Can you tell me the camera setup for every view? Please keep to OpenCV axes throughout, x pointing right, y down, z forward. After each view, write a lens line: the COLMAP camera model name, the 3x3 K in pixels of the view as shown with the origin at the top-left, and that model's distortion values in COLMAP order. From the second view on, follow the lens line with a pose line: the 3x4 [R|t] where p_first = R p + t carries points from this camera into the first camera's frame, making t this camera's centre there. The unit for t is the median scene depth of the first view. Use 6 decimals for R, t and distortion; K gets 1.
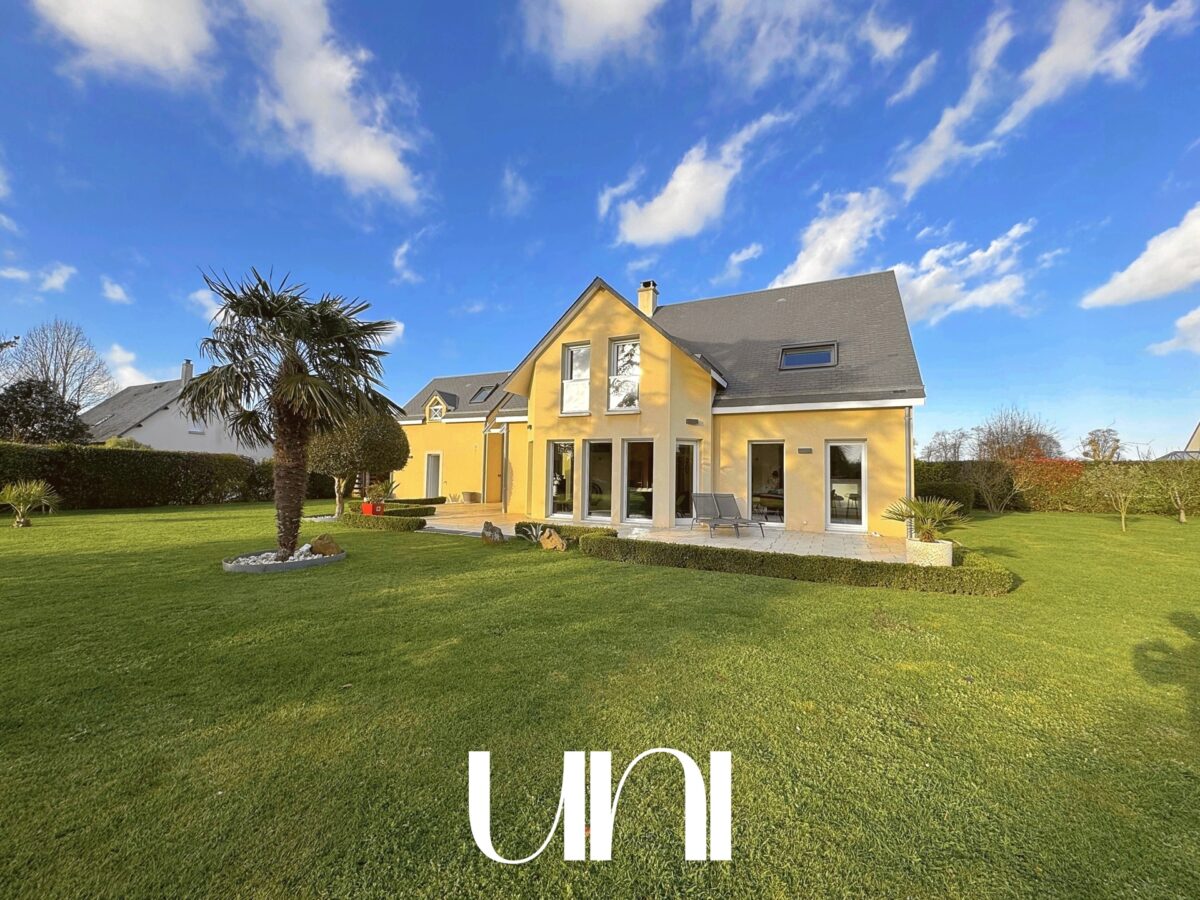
lens RADIAL K [[457.0, 0, 586.8], [0, 457.0, 457.6], [0, 0, 1]] dist [-0.009810, 0.000504]
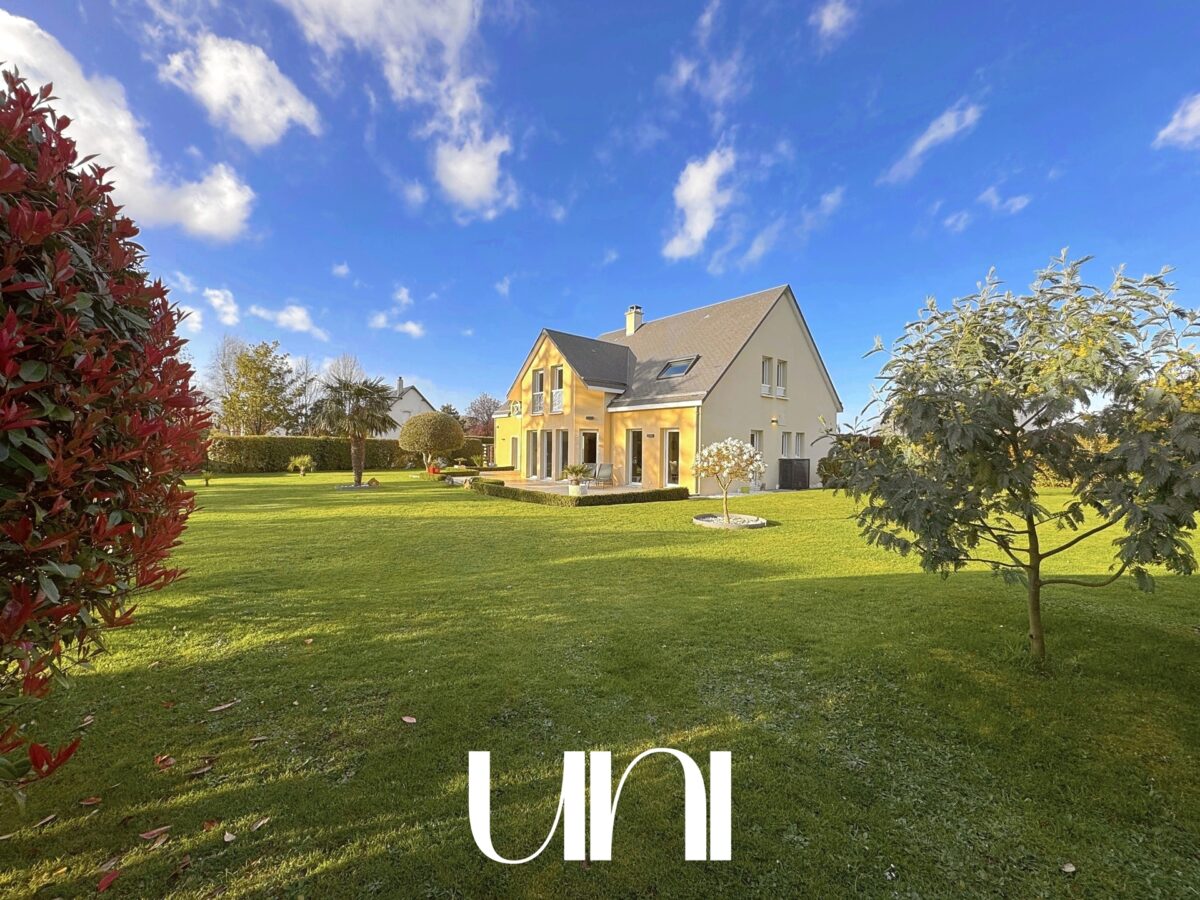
lens RADIAL K [[457.0, 0, 599.9], [0, 457.0, 454.3], [0, 0, 1]] dist [-0.009810, 0.000504]
pose [[0.923848, -0.002557, -0.382751, 0.866473], [0.022826, 0.998566, 0.048424, -0.029489], [0.382079, -0.053473, 0.922581, -0.453692]]
